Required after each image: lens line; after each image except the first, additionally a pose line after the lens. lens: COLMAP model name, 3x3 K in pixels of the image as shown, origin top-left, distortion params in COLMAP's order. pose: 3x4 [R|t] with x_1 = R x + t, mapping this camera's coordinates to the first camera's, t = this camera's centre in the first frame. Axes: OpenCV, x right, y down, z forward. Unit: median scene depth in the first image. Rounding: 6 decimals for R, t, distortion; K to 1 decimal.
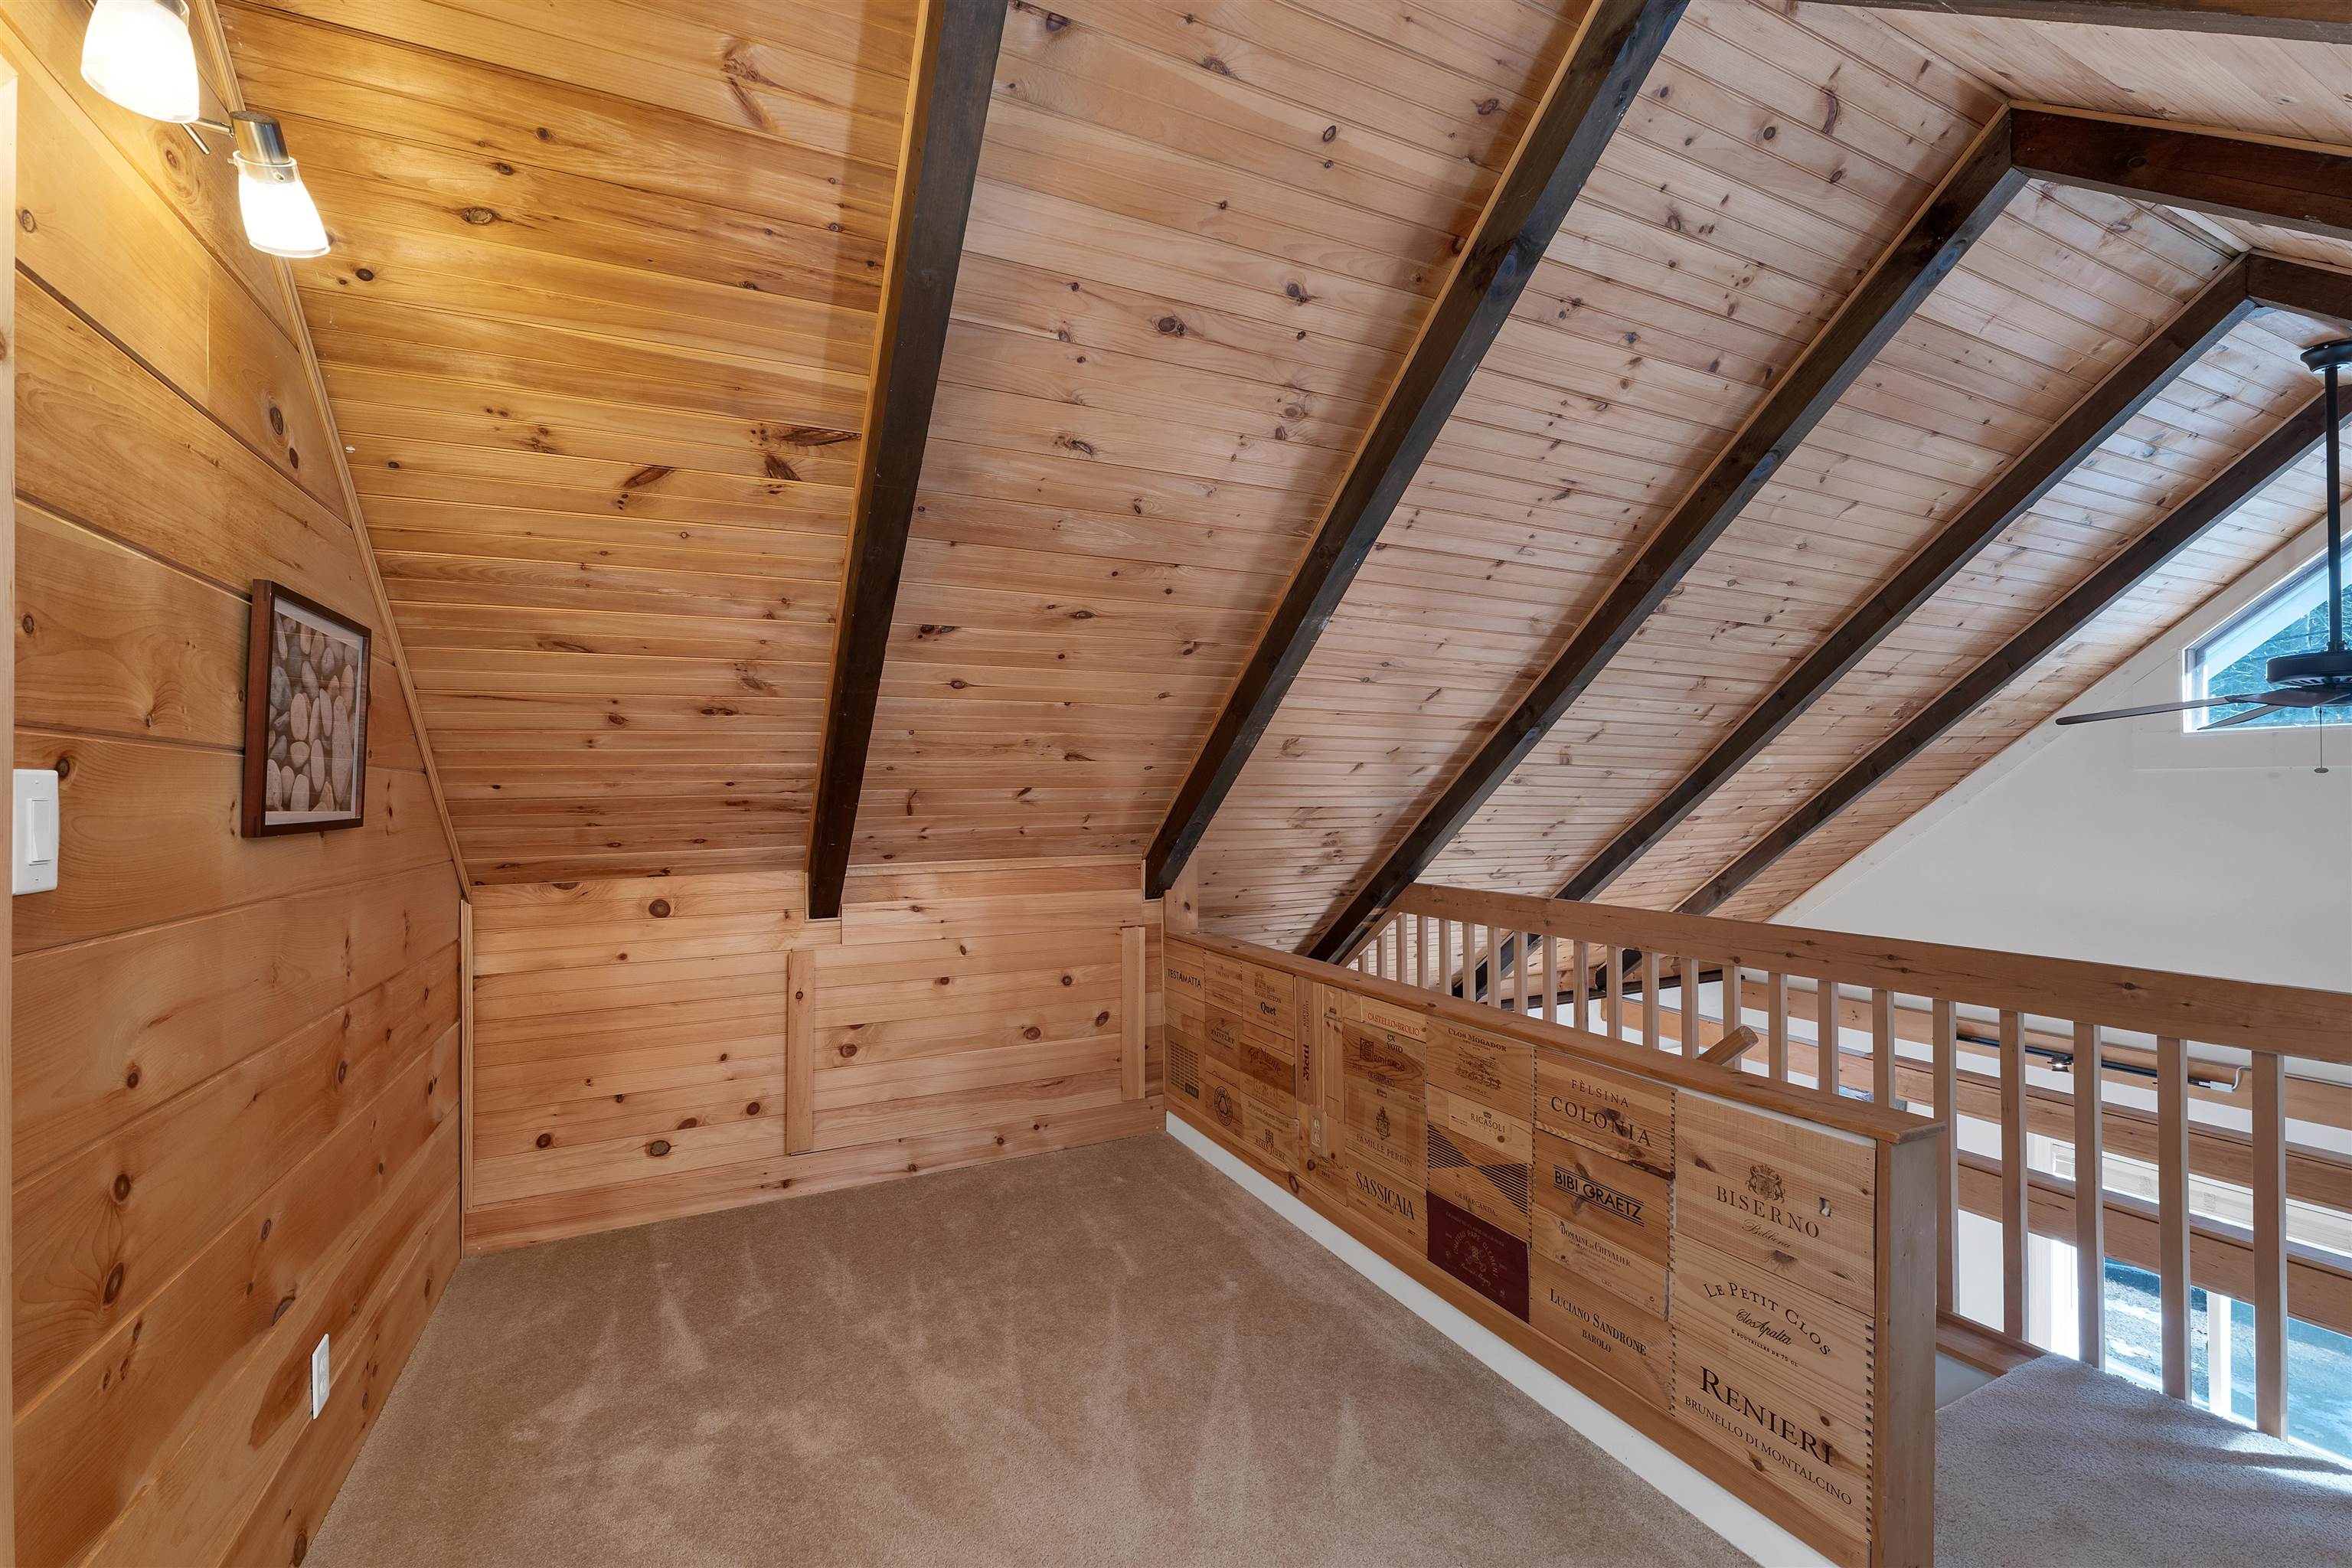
lens RADIAL K [[973.5, 0, 1160.2], [0, 973.5, 782.9], [0, 0, 1]] dist [0.001780, 0.000038]
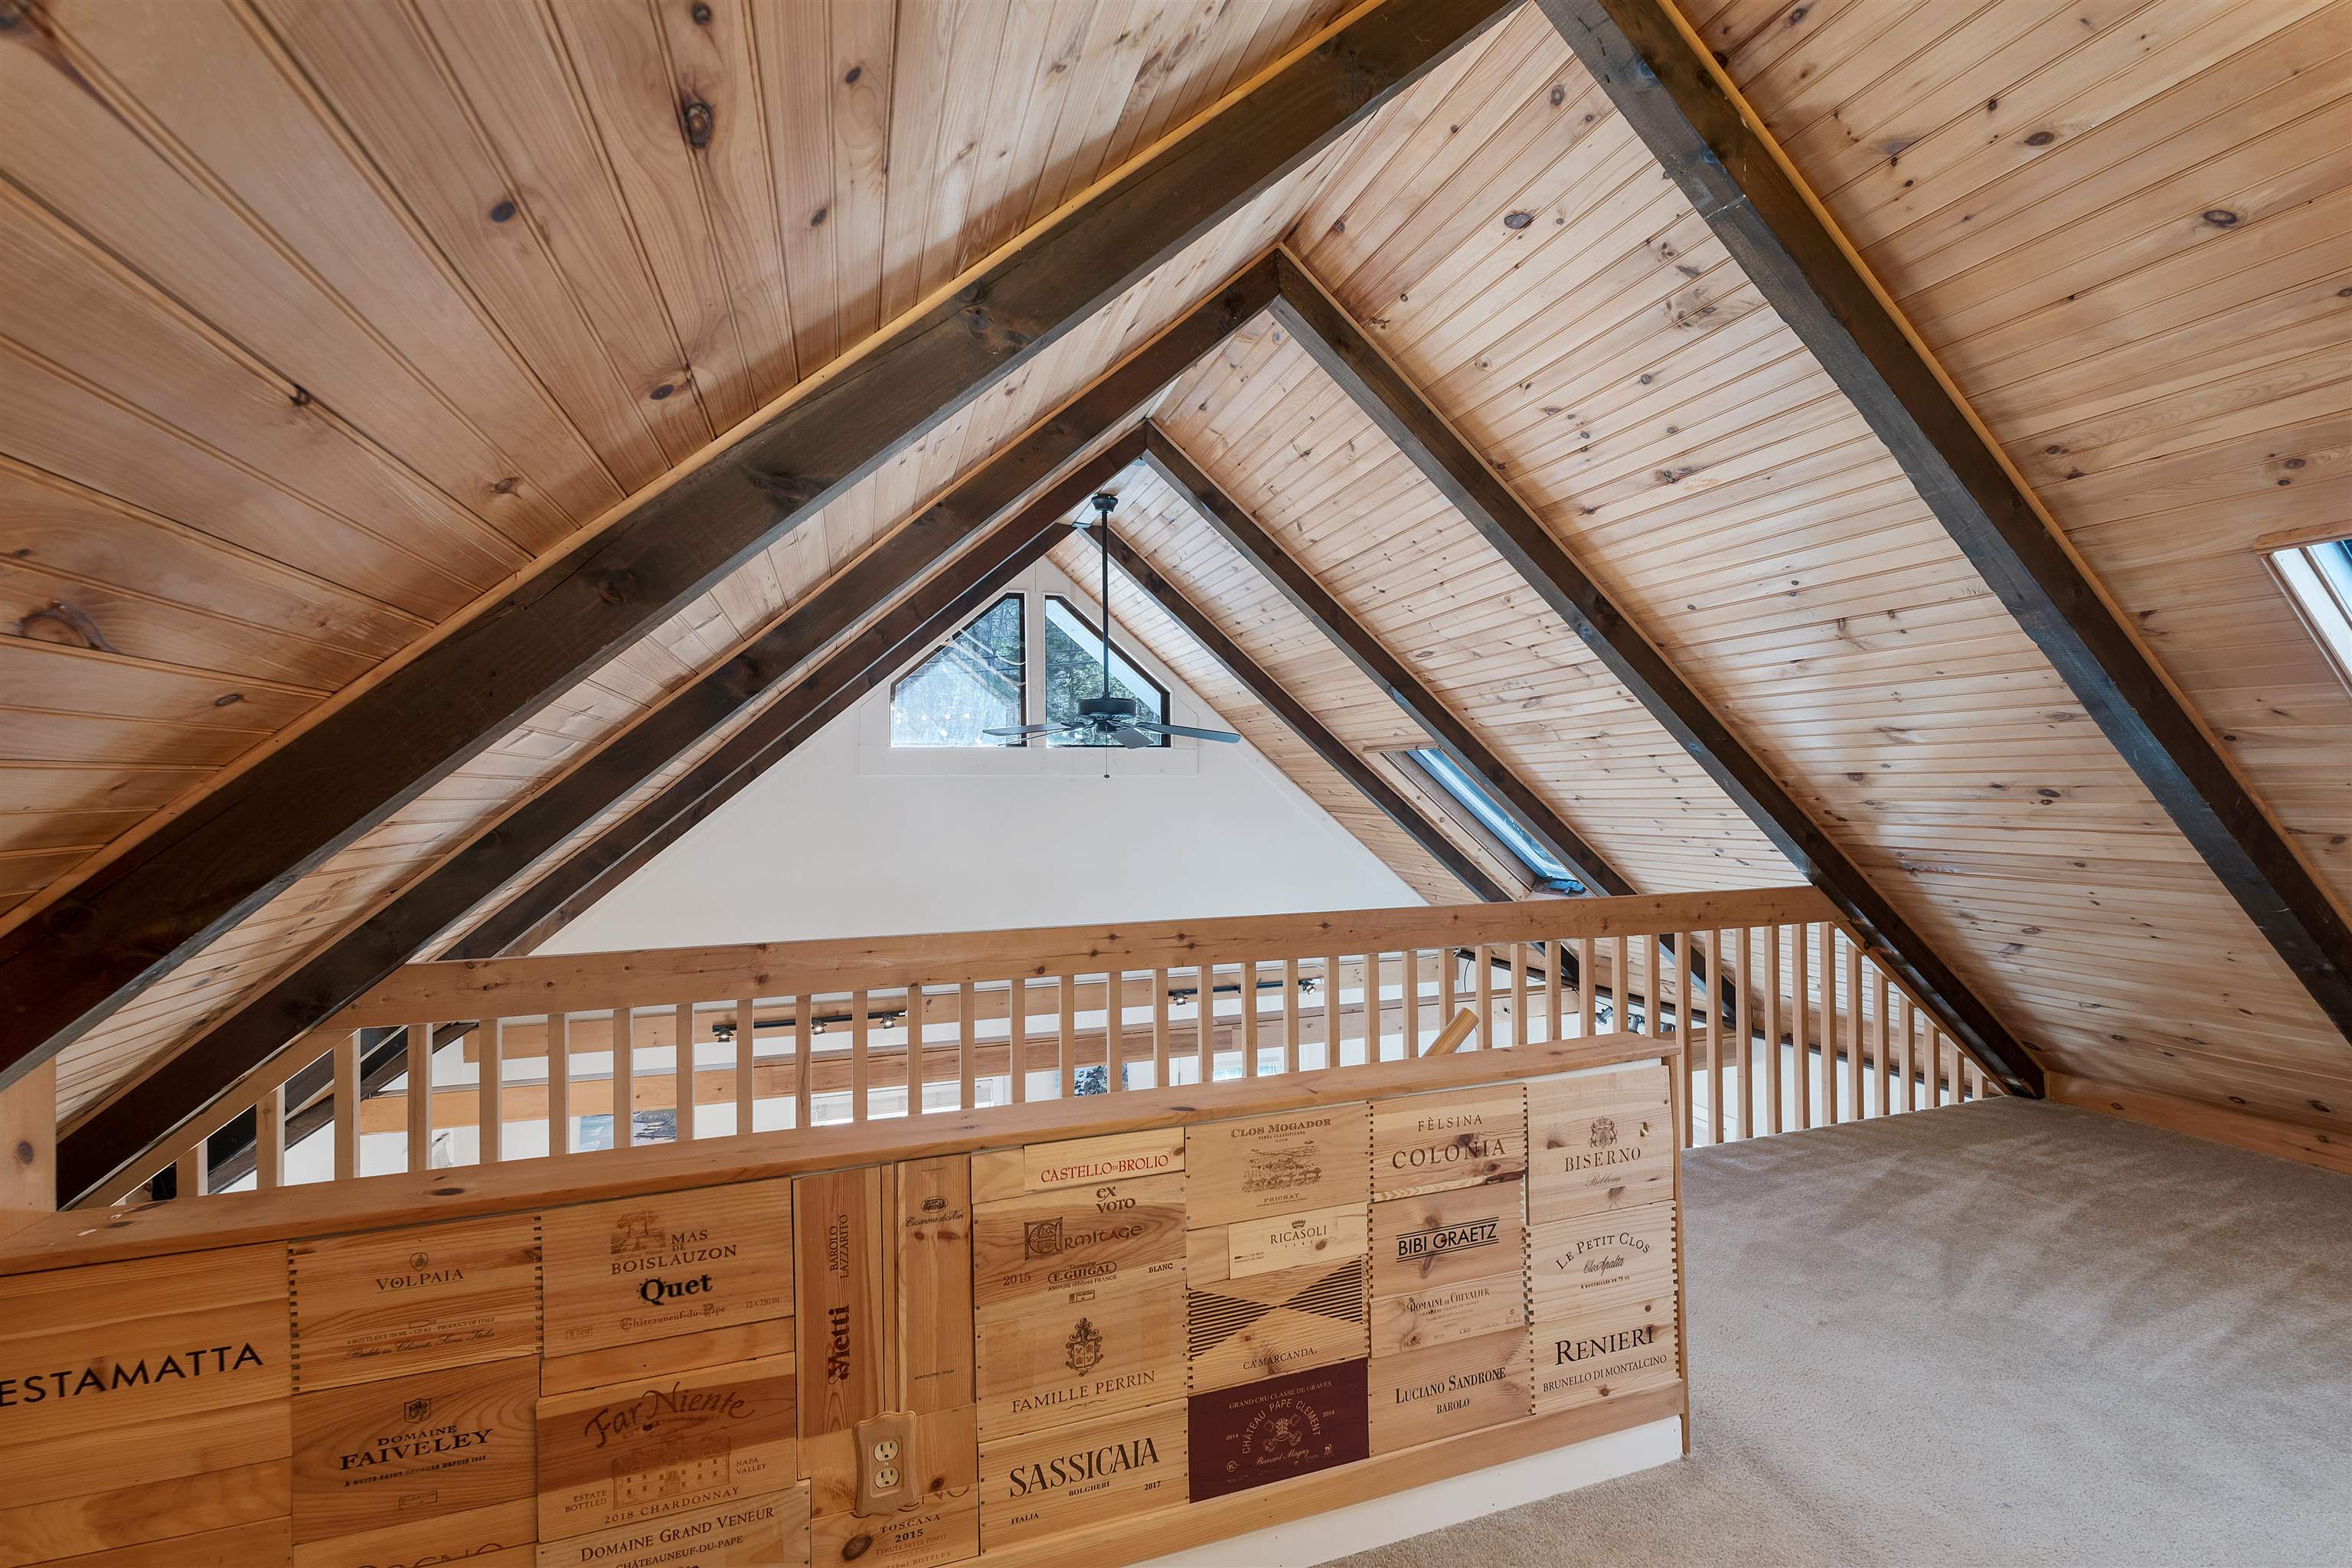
lens RADIAL K [[973.5, 0, 1180.5], [0, 973.5, 797.2], [0, 0, 1]] dist [0.001780, 0.000038]
pose [[0.122509, -0.004632, 0.992457, -0.383747], [-0.000304, 0.999989, 0.004704, 0.018309], [-0.992467, -0.000878, 0.122506, 0.970785]]
